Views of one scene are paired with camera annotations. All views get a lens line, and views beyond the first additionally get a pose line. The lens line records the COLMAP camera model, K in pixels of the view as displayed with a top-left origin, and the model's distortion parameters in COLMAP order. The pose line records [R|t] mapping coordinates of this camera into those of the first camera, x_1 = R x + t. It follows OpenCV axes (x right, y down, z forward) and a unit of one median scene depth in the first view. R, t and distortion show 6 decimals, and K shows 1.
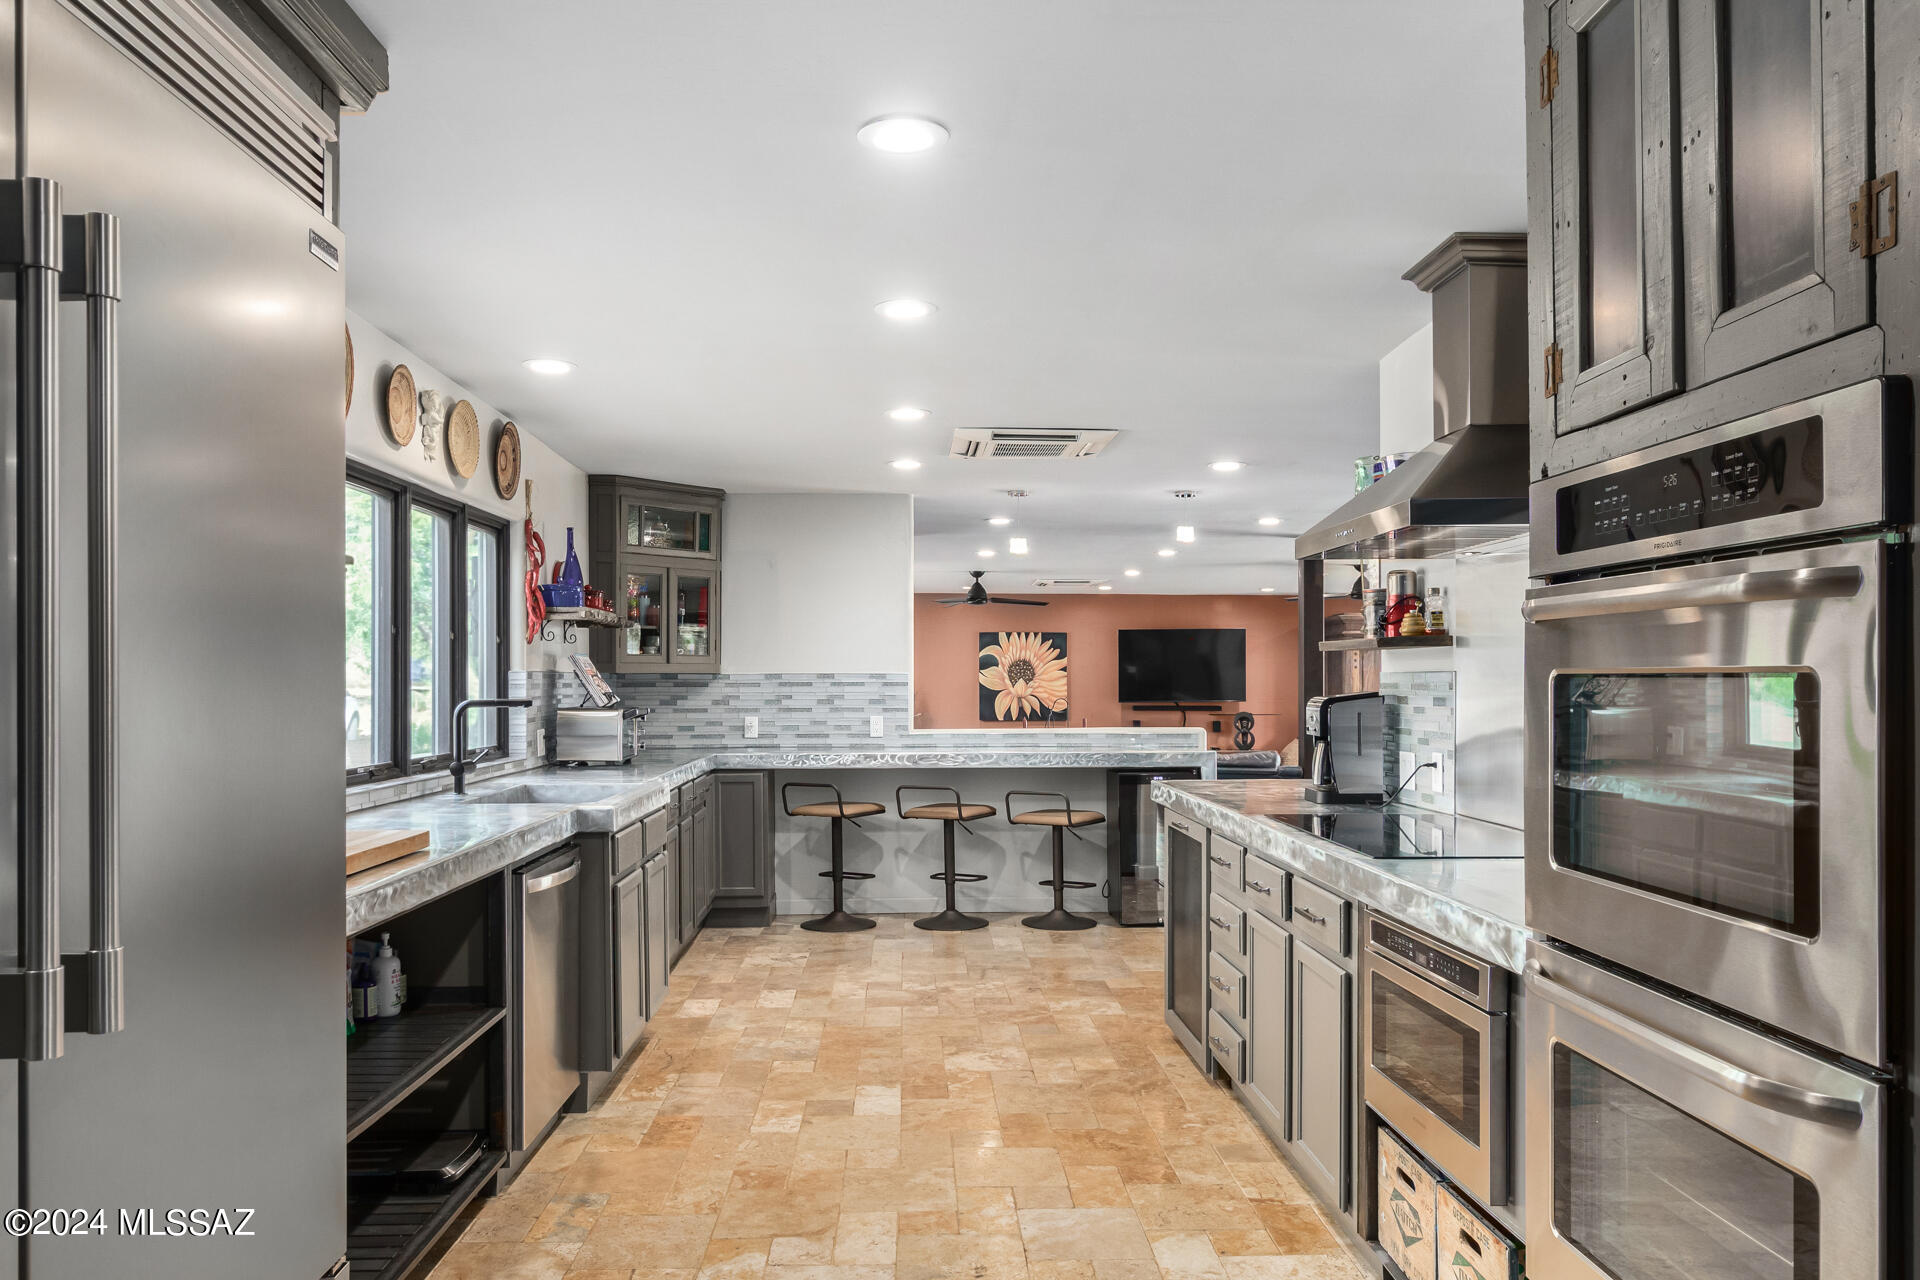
lens RADIAL K [[1348.3, 0, 954.6], [0, 1348.3, 647.2], [0, 0, 1]] dist [0.000706, -0.000385]
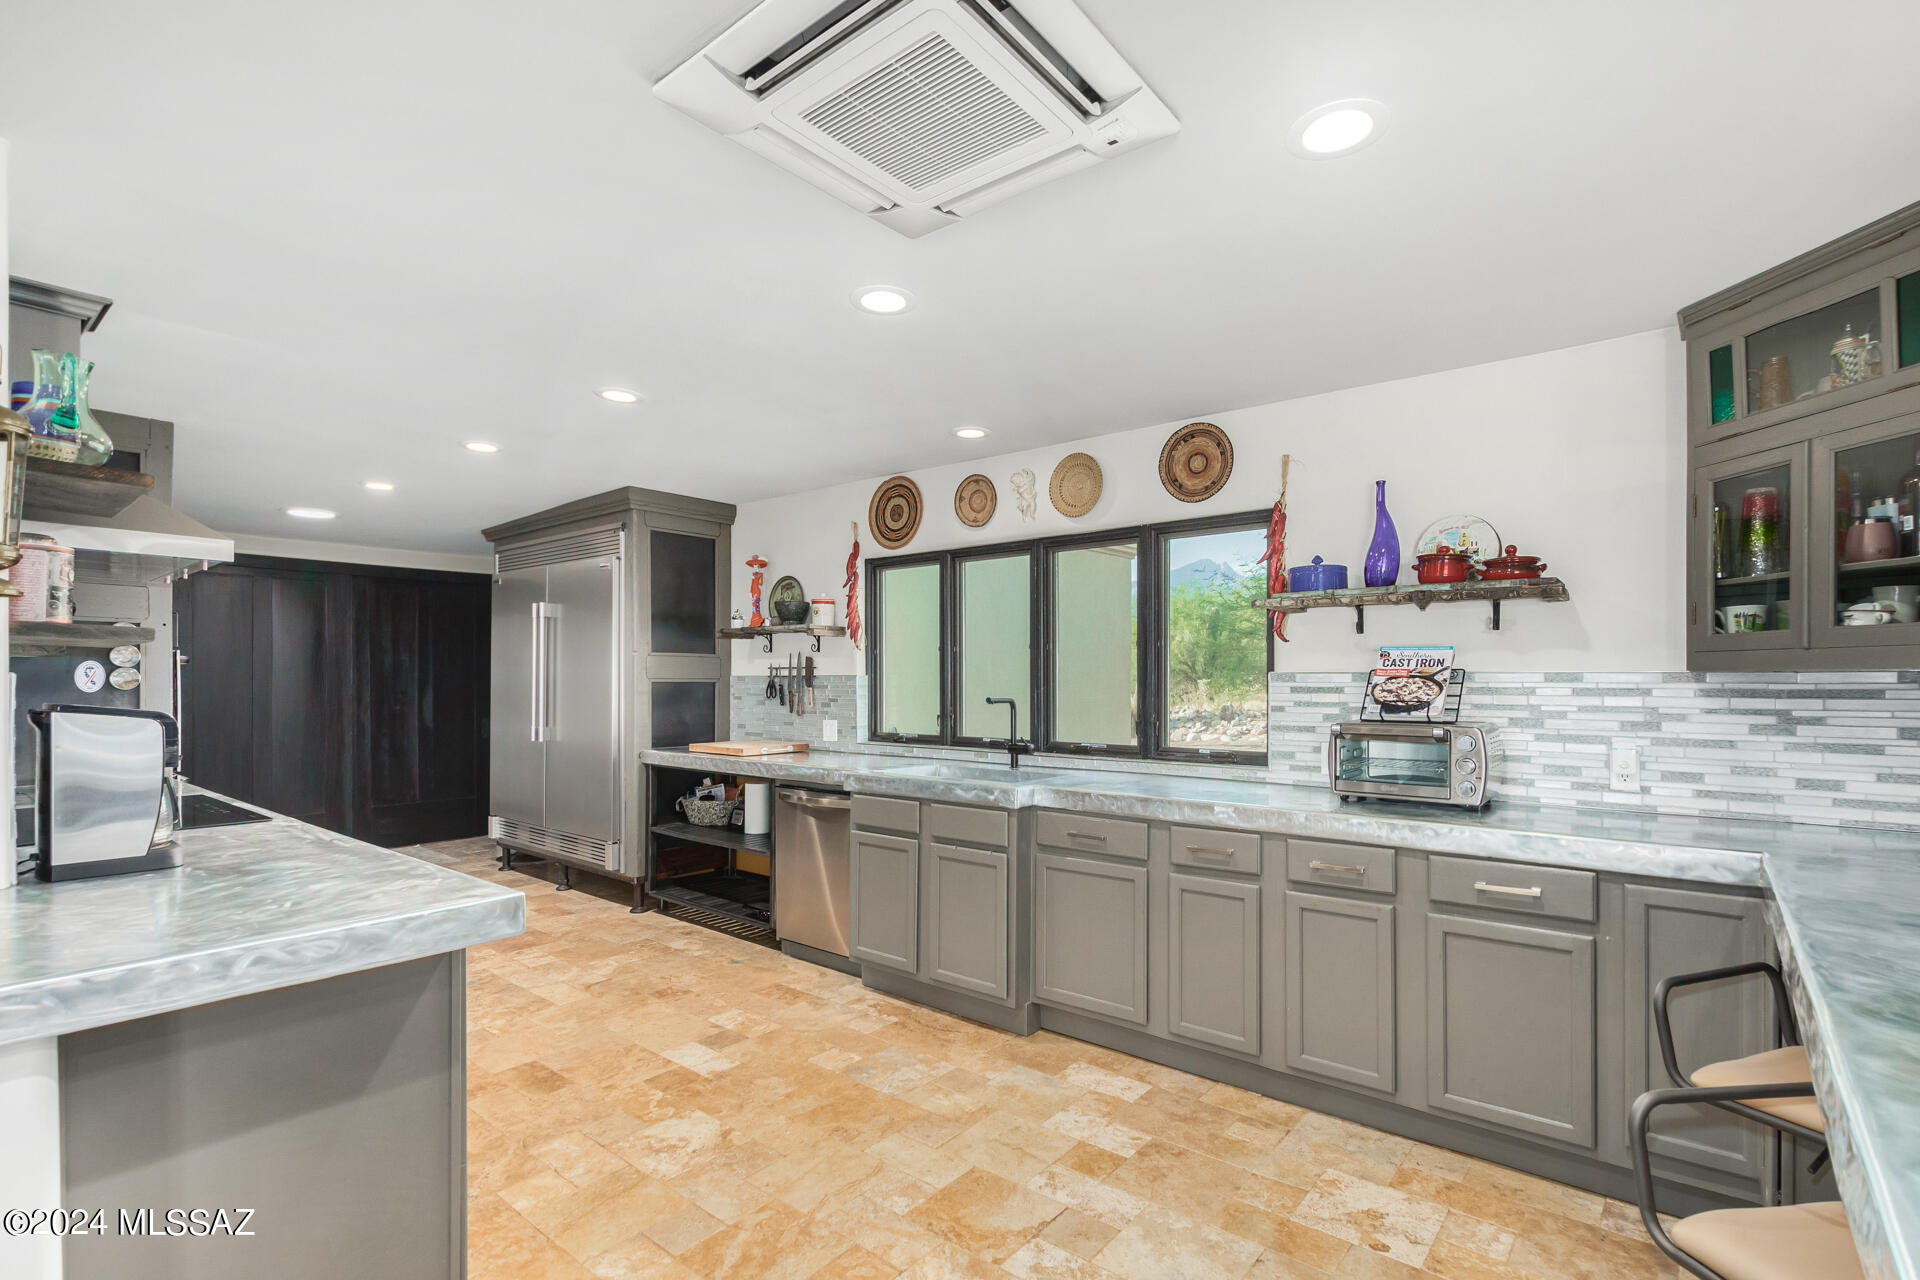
lens RADIAL K [[893.9, 0, 966.6], [0, 893.9, 678.0], [0, 0, 1]] dist [0.006796, -0.003986]
pose [[-0.666140, 0.001596, -0.745825, 0.099795], [0.019799, 0.999683, -0.015544, 0.010220], [0.745564, -0.025121, -0.665961, 0.477042]]
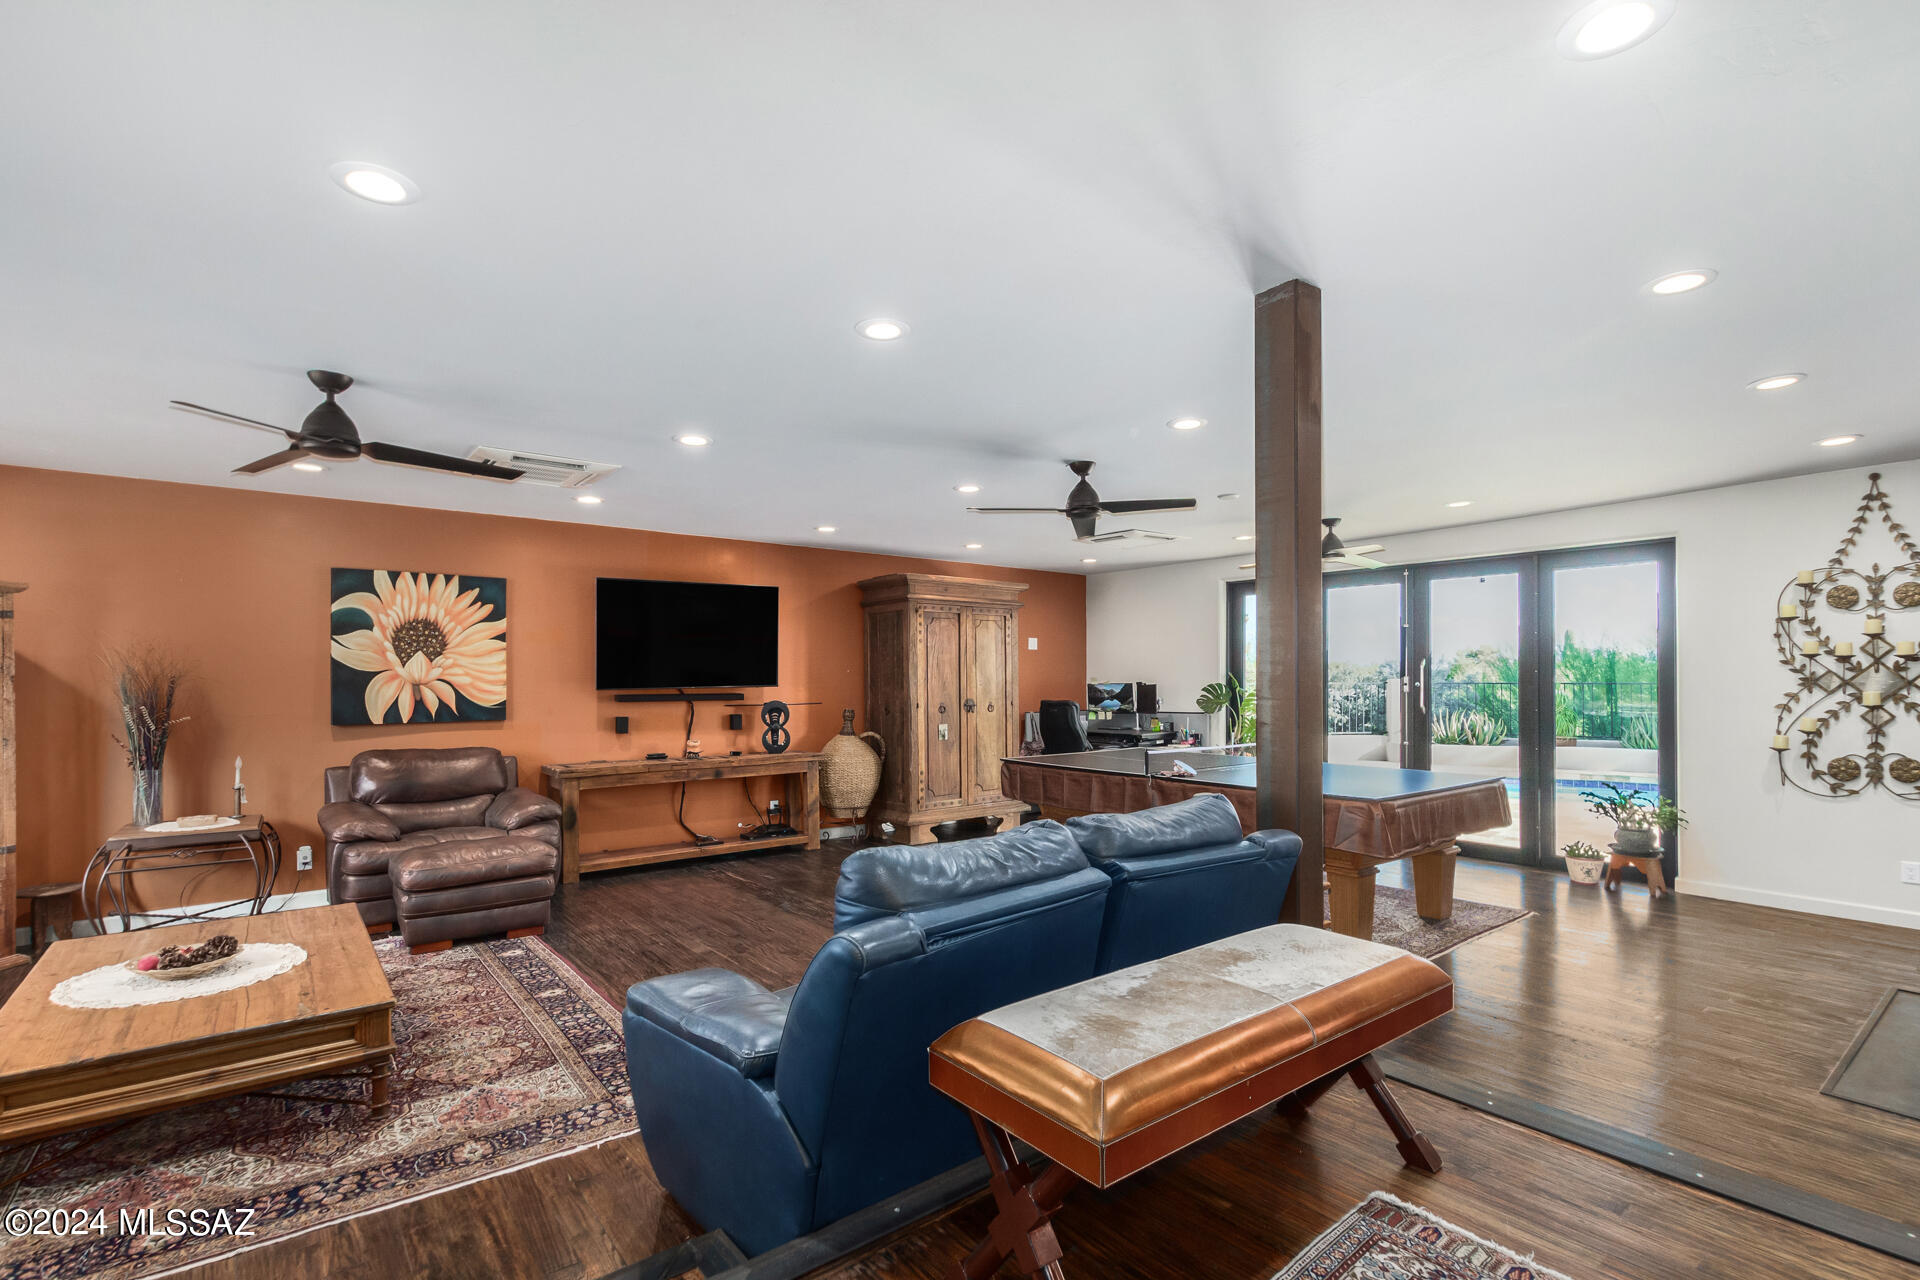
lens RADIAL K [[893.9, 0, 958.2], [0, 893.9, 670.9], [0, 0, 1]] dist [0.006796, -0.003986]
pose [[0.805761, -0.000943, 0.592240, 0.007701], [-0.010144, 0.999830, 0.015393, 0.023302], [-0.592154, -0.018411, 0.805615, 0.549933]]
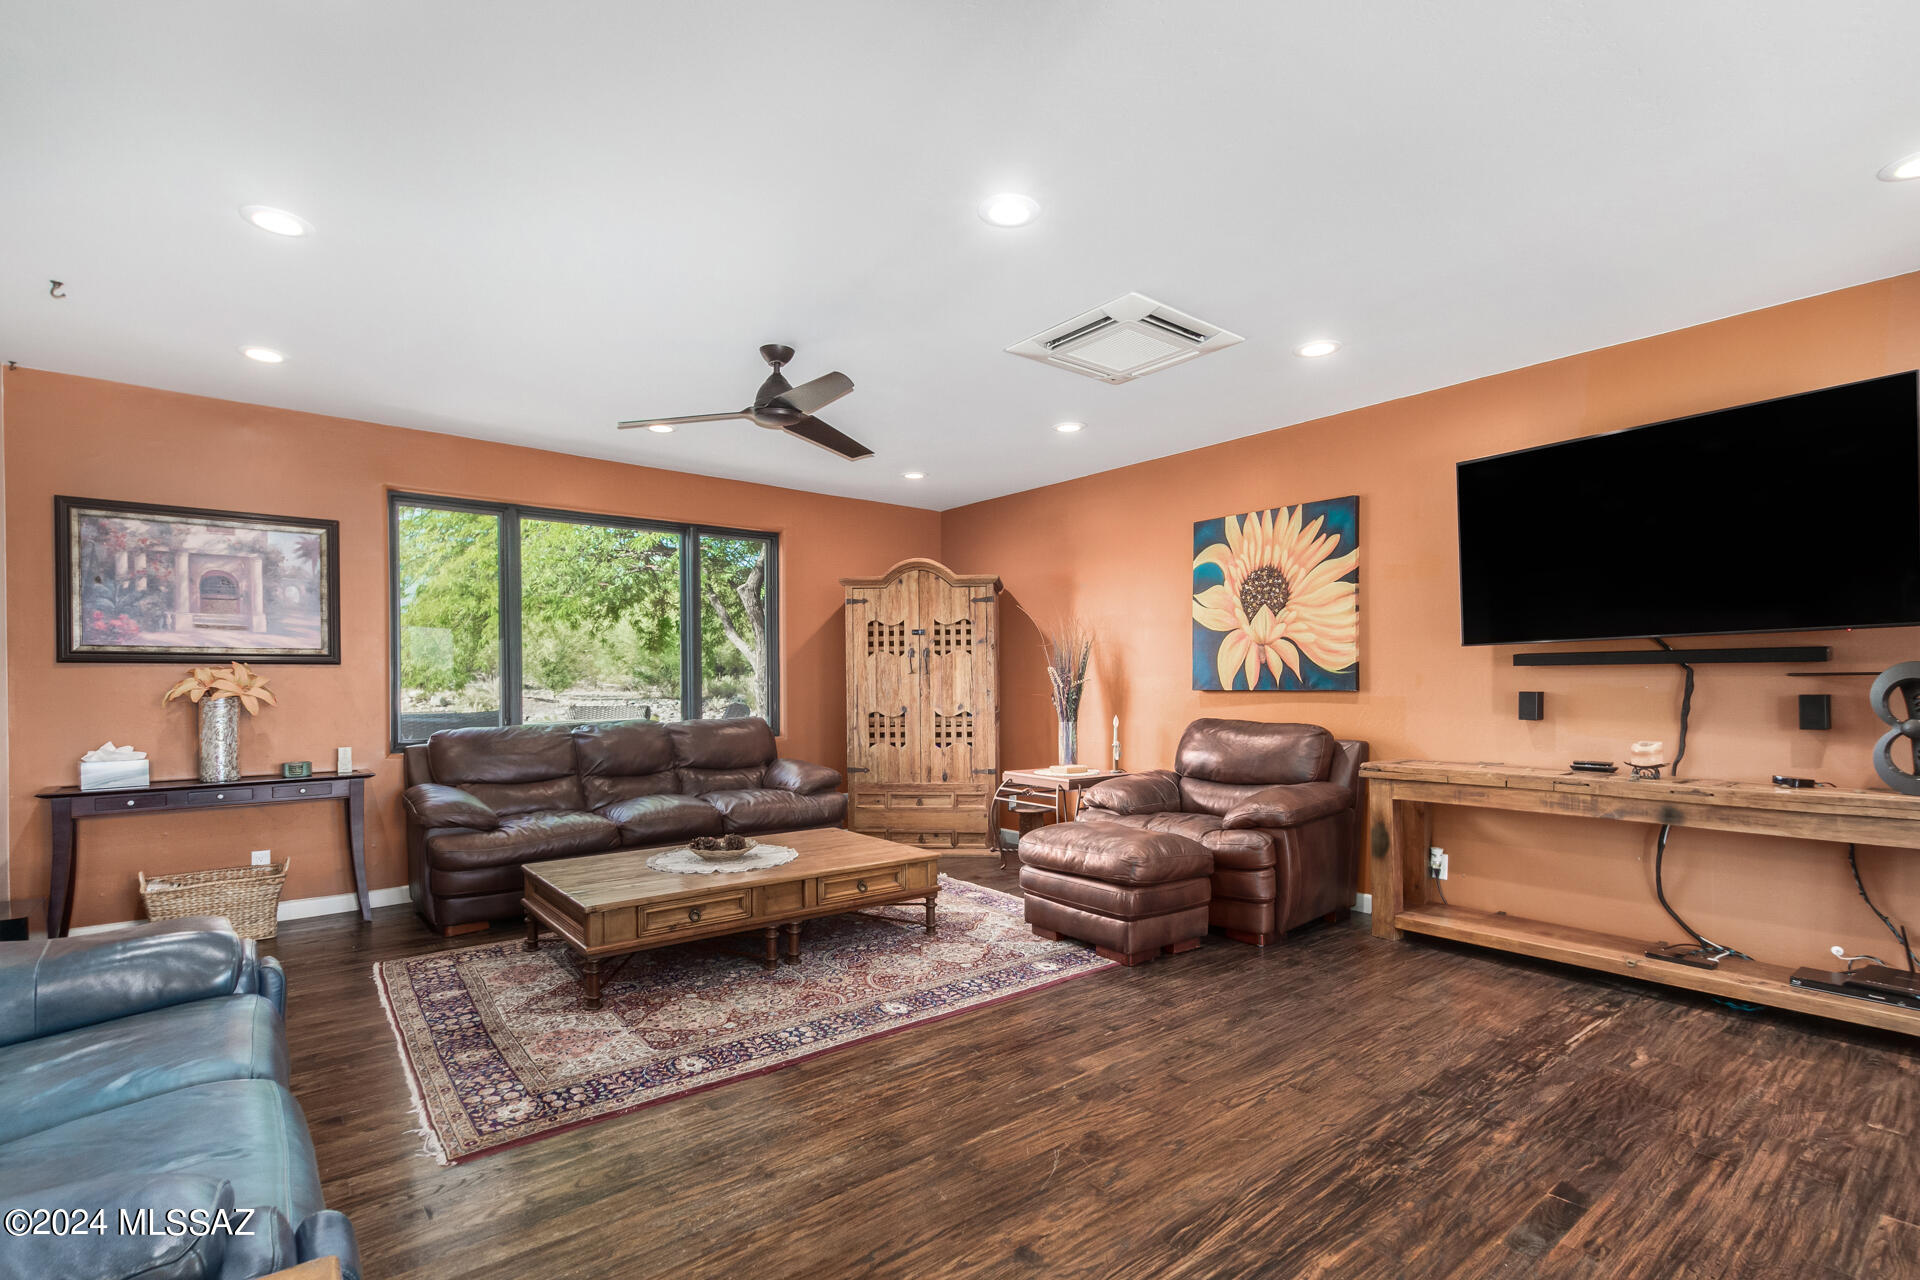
lens RADIAL K [[893.9, 0, 978.2], [0, 893.9, 693.7], [0, 0, 1]] dist [0.006796, -0.003986]
pose [[0.598700, 0.003626, -0.800965, 0.247157], [0.027505, 0.999307, 0.025084, 0.044348], [0.800501, -0.037048, 0.598186, 0.722719]]
